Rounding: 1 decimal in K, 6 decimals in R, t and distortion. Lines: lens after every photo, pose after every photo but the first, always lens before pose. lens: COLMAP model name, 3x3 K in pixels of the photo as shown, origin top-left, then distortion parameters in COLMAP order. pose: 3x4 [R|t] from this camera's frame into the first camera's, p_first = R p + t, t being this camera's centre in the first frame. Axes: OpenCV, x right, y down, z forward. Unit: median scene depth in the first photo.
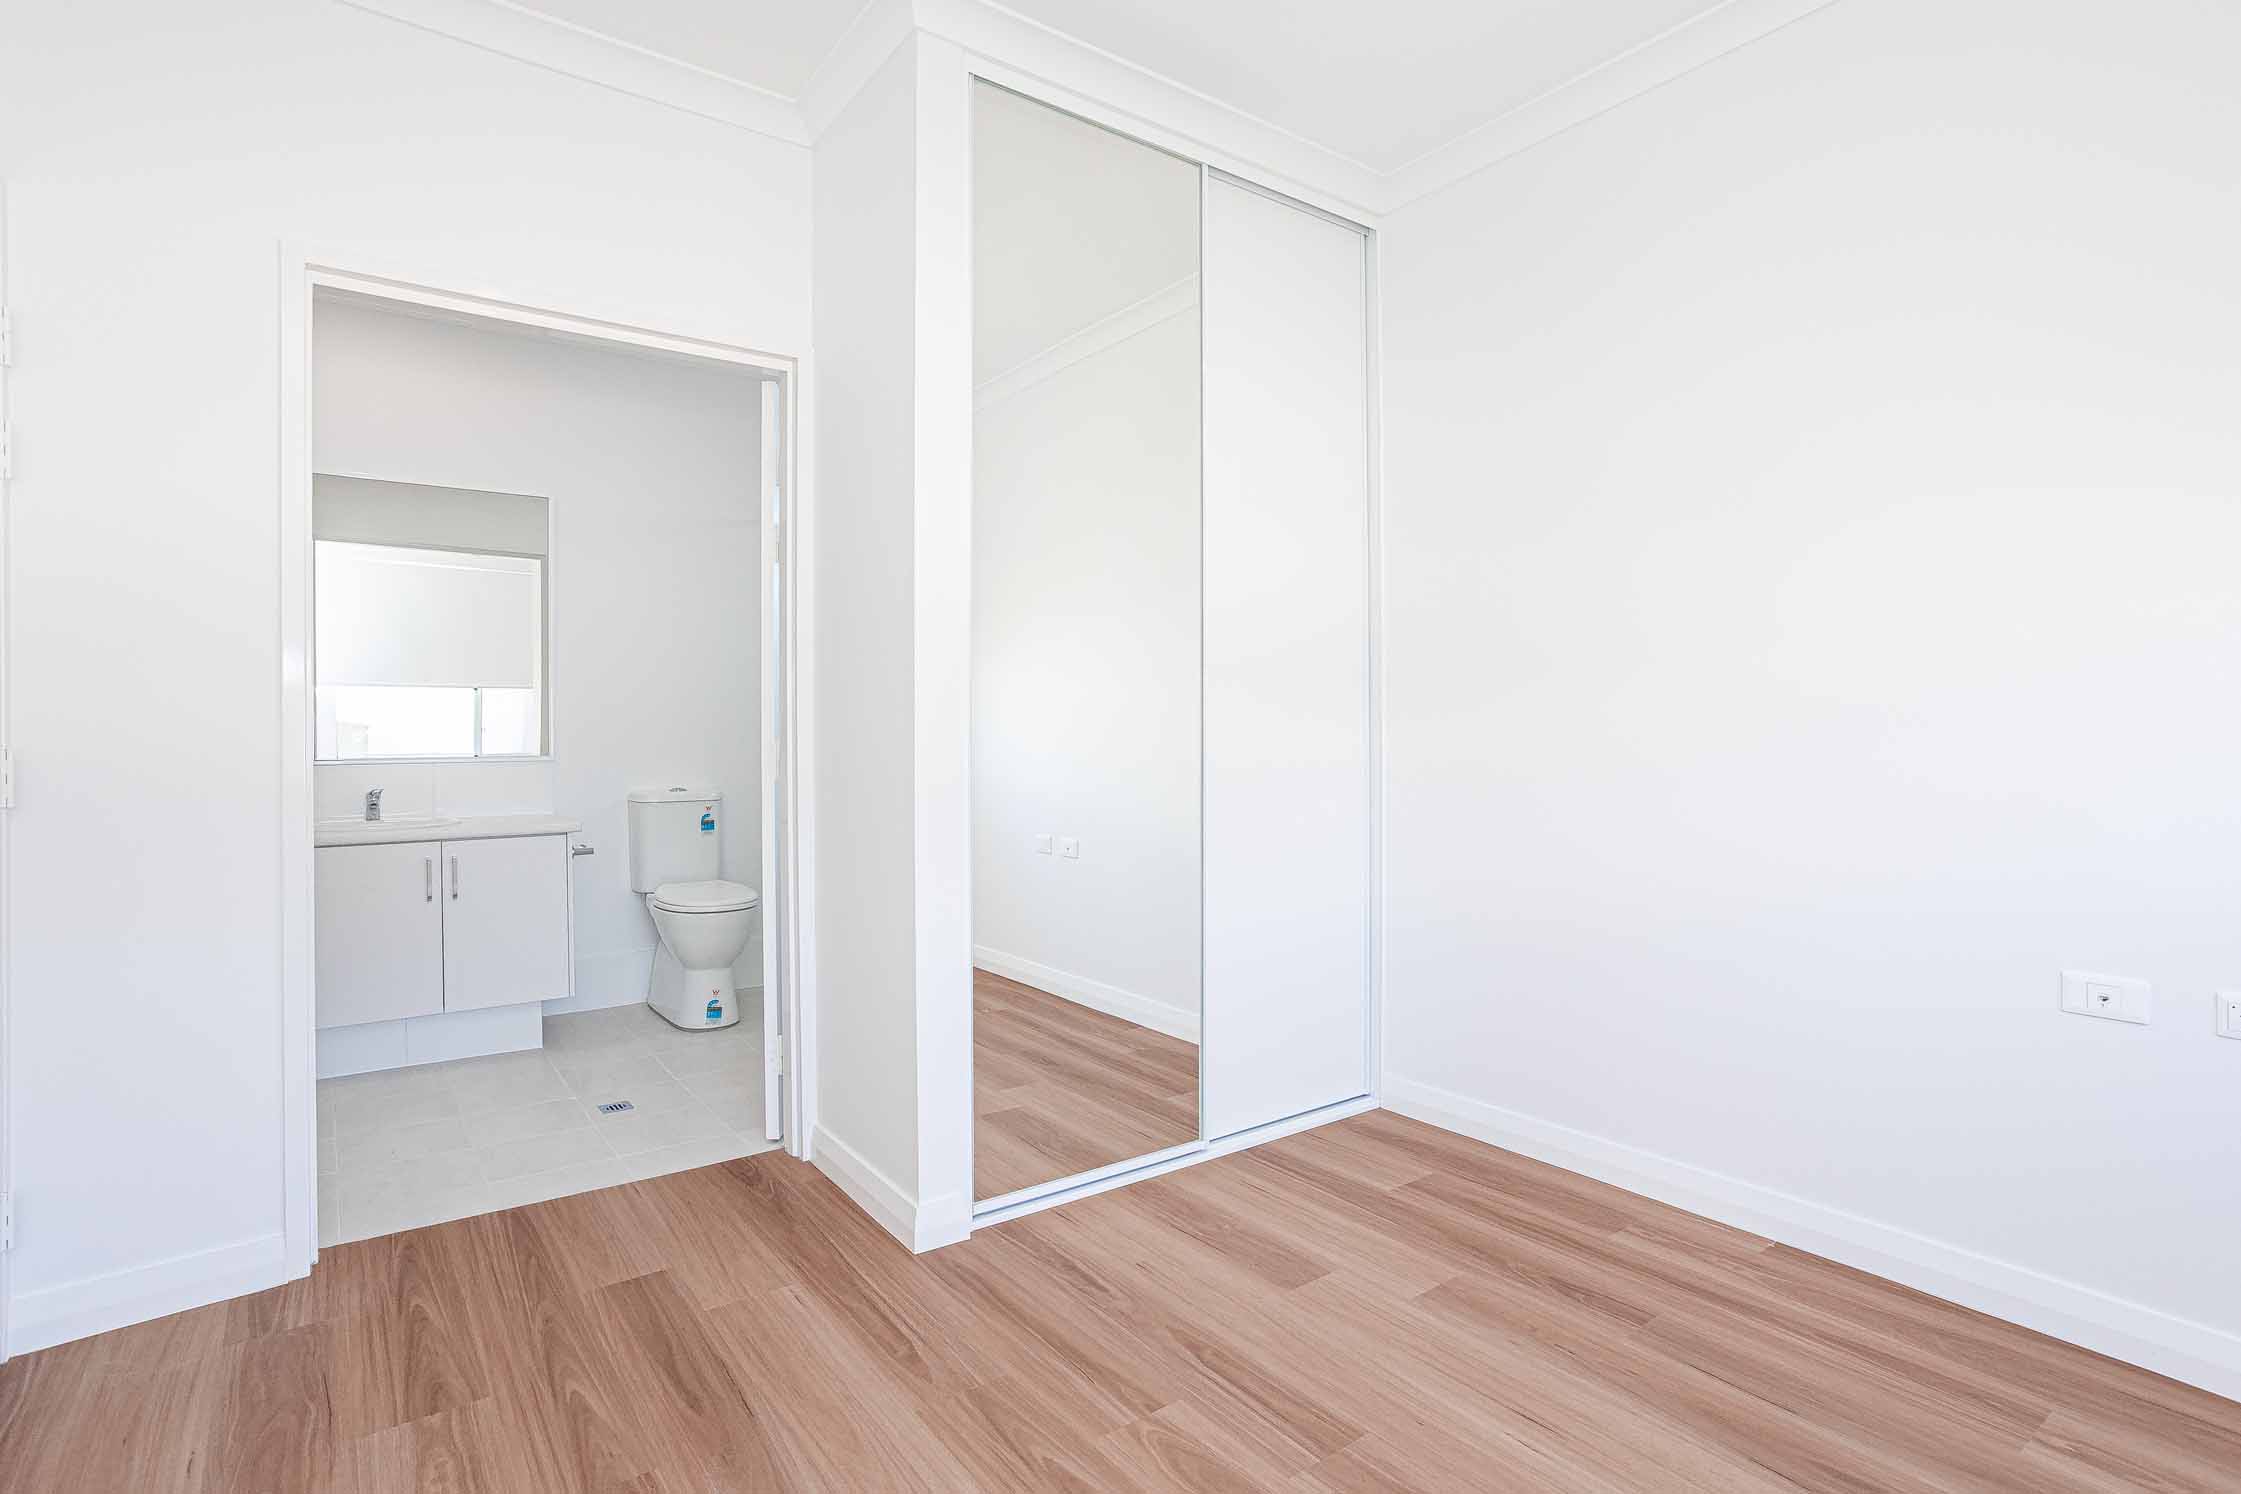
lens RADIAL K [[1128.4, 0, 1121.8], [0, 1128.4, 734.6], [0, 0, 1]] dist [-0.041372, 0.018350]
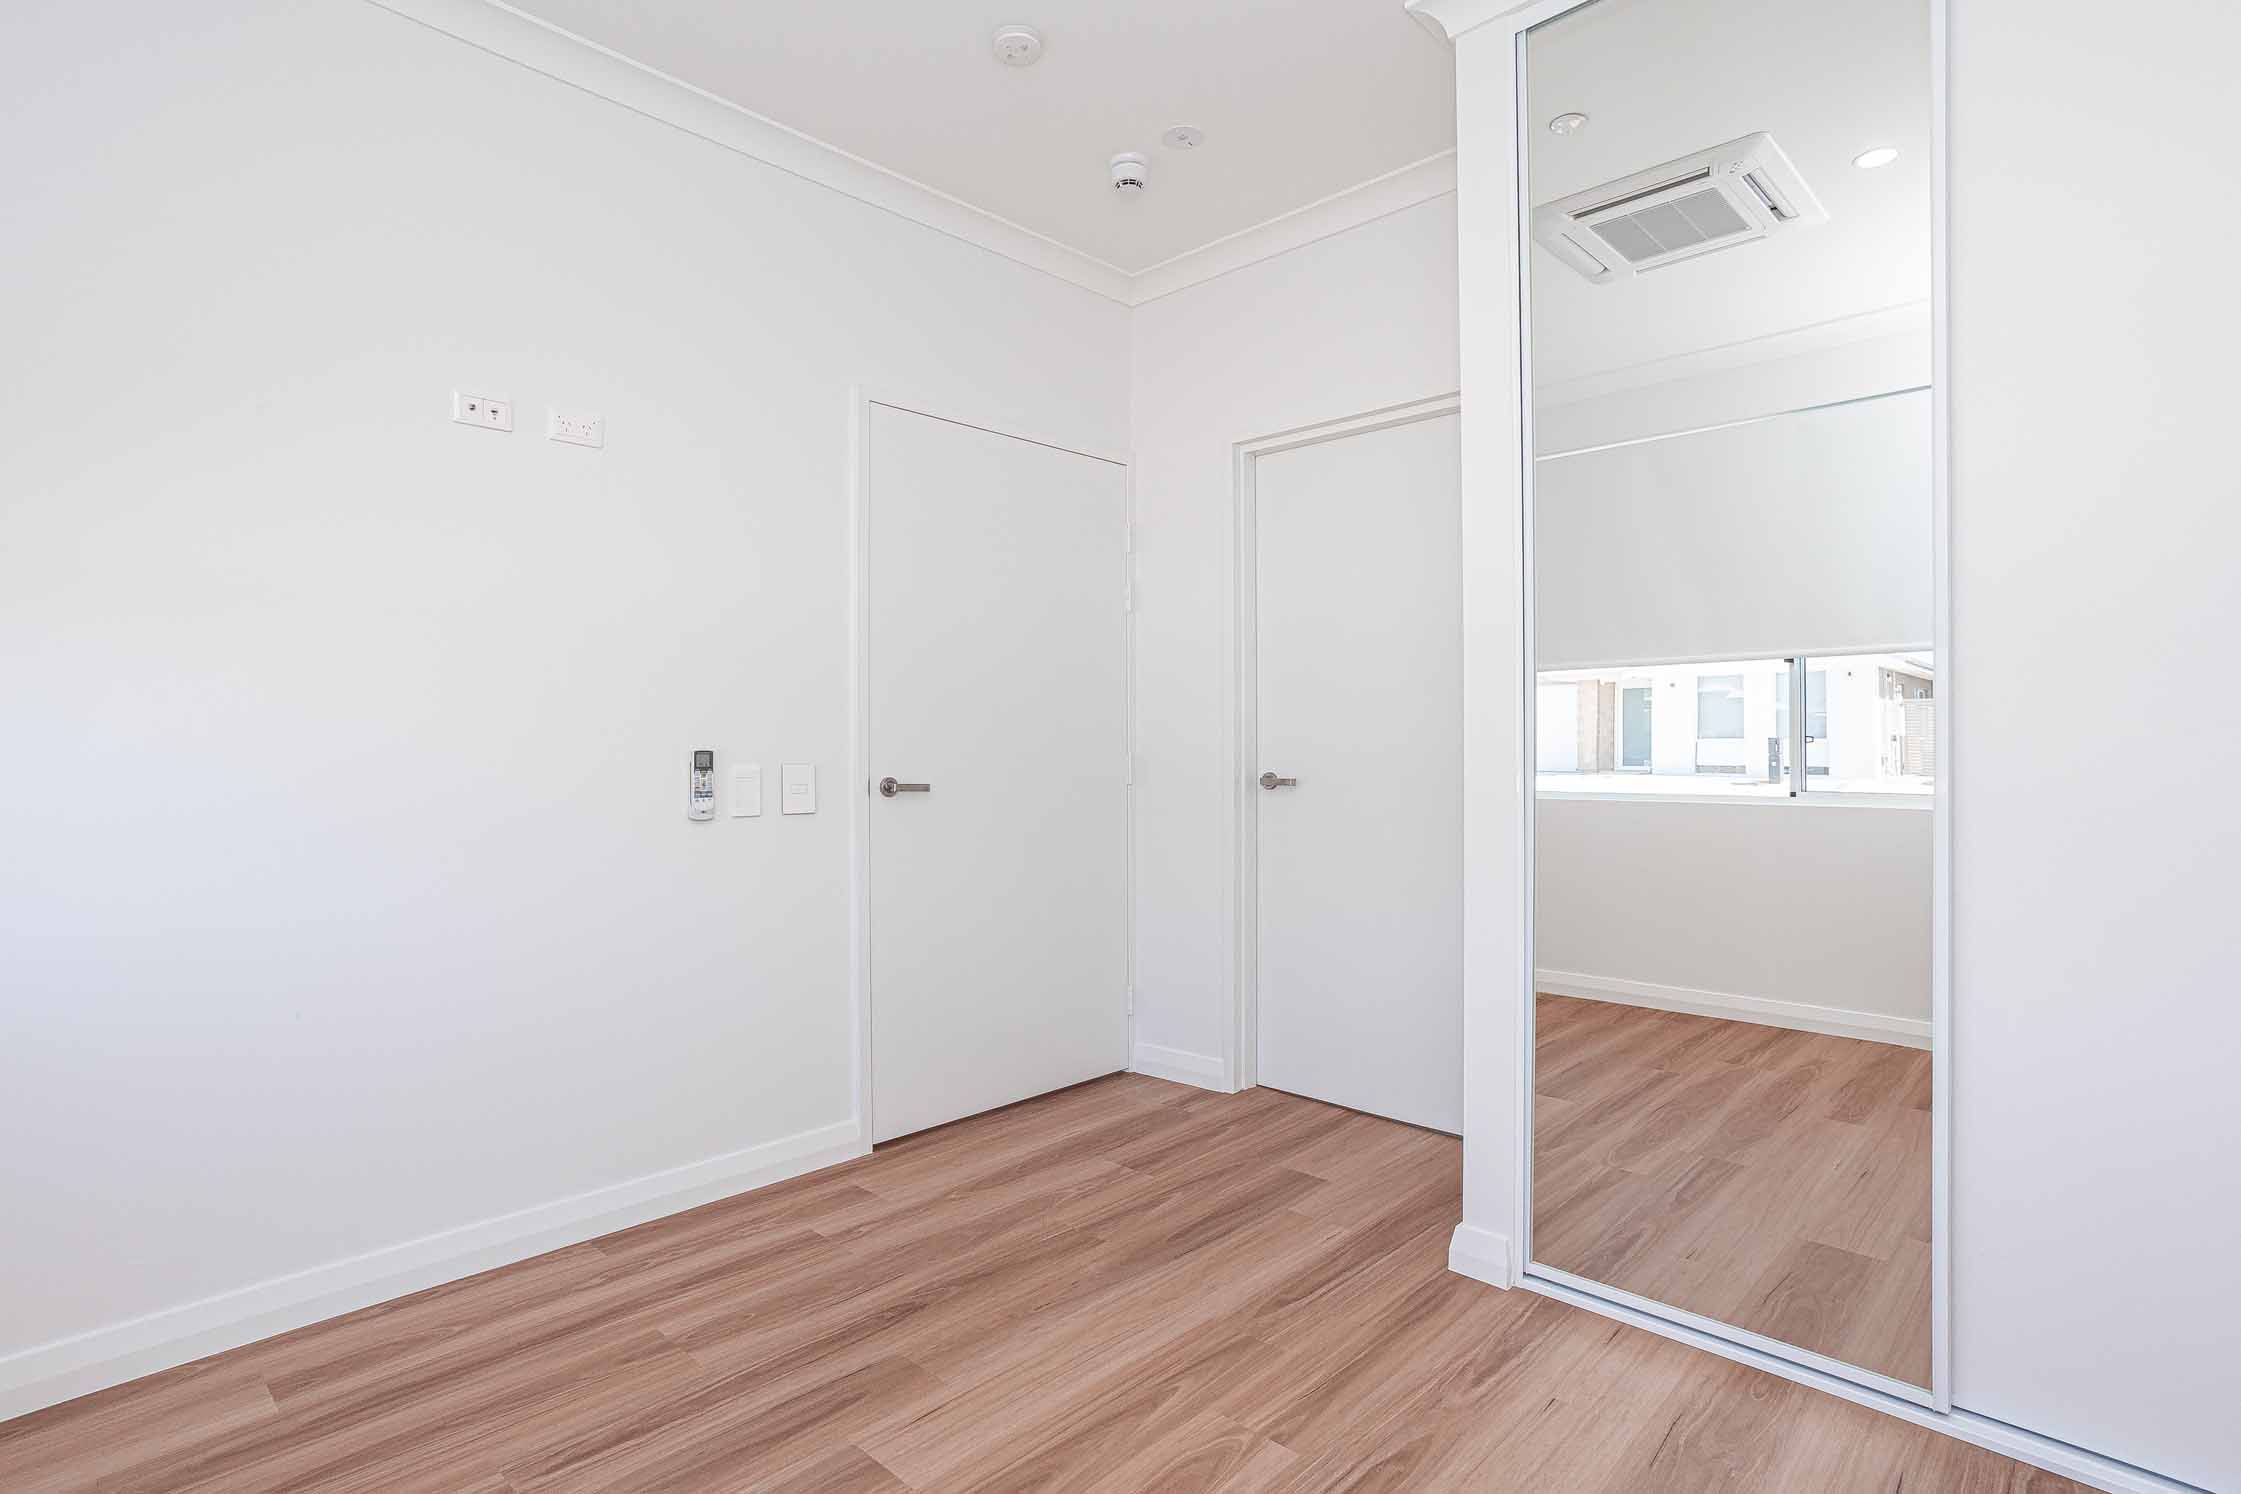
lens RADIAL K [[1128.4, 0, 1120.8], [0, 1128.4, 746.3], [0, 0, 1]] dist [-0.041372, 0.018350]
pose [[0.171120, 0.010201, -0.985197, 0.848167], [-0.007480, 0.999931, 0.009054, -0.014208], [0.985222, 0.005820, 0.171184, 0.605167]]
